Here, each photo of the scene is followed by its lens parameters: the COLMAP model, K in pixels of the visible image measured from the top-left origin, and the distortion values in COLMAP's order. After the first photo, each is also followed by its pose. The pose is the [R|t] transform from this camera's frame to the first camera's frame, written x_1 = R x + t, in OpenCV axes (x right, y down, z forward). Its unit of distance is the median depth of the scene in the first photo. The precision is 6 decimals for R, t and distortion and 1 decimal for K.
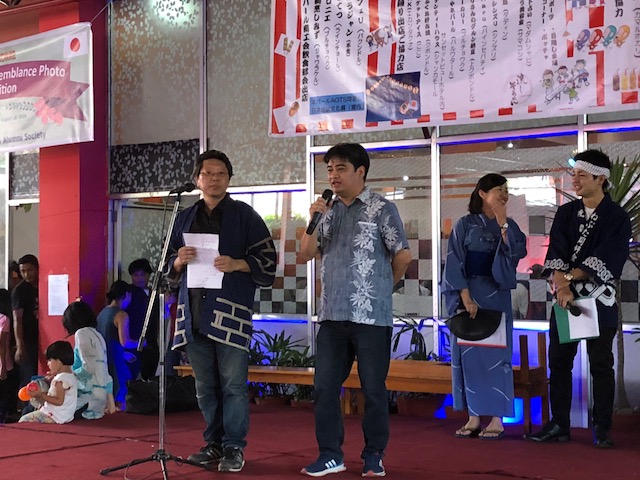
lens RADIAL K [[1175.1, 0, 320.0], [0, 1175.1, 240.0], [0, 0, 1]] dist [0.031558, -0.162353]
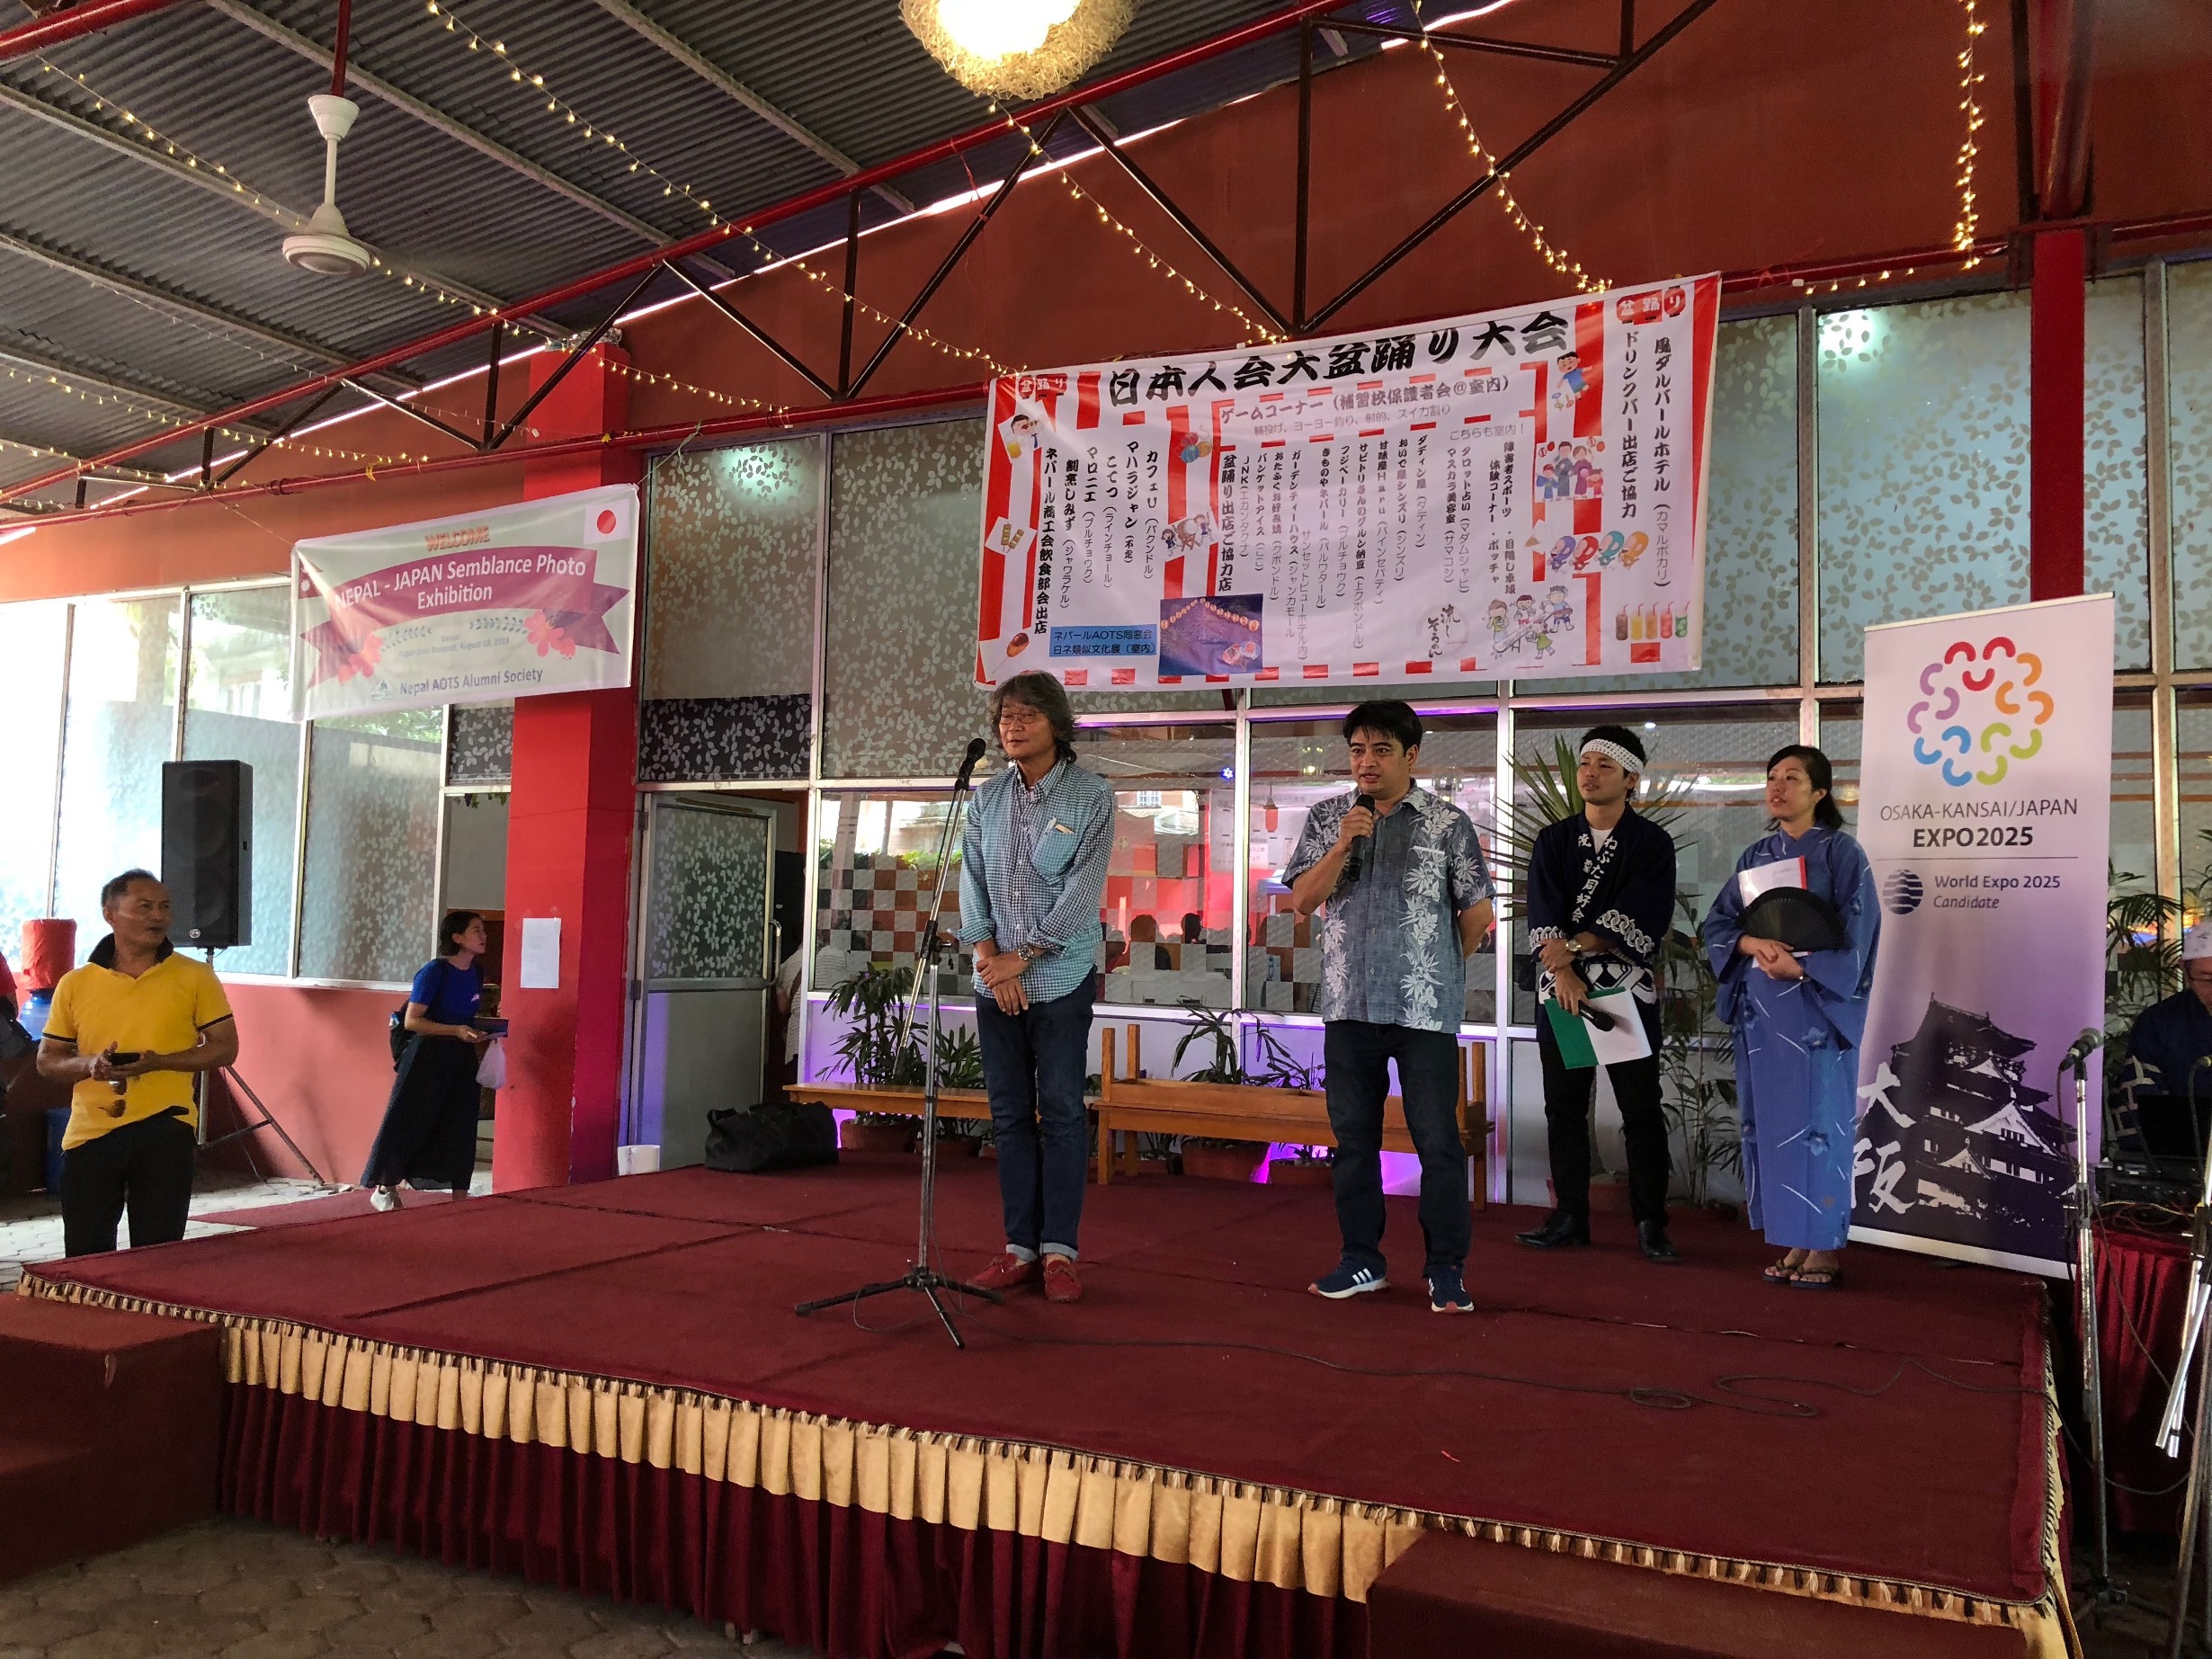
lens RADIAL K [[1791.6, 0, 1105.3], [0, 1791.6, 803.5], [0, 0, 1]] dist [0.001795, -0.001249]
pose [[0.988218, 0.039257, 0.147936, -0.111750], [-0.033270, 0.998532, -0.042733, 0.002405], [-0.149396, 0.037308, 0.988073, 0.119391]]
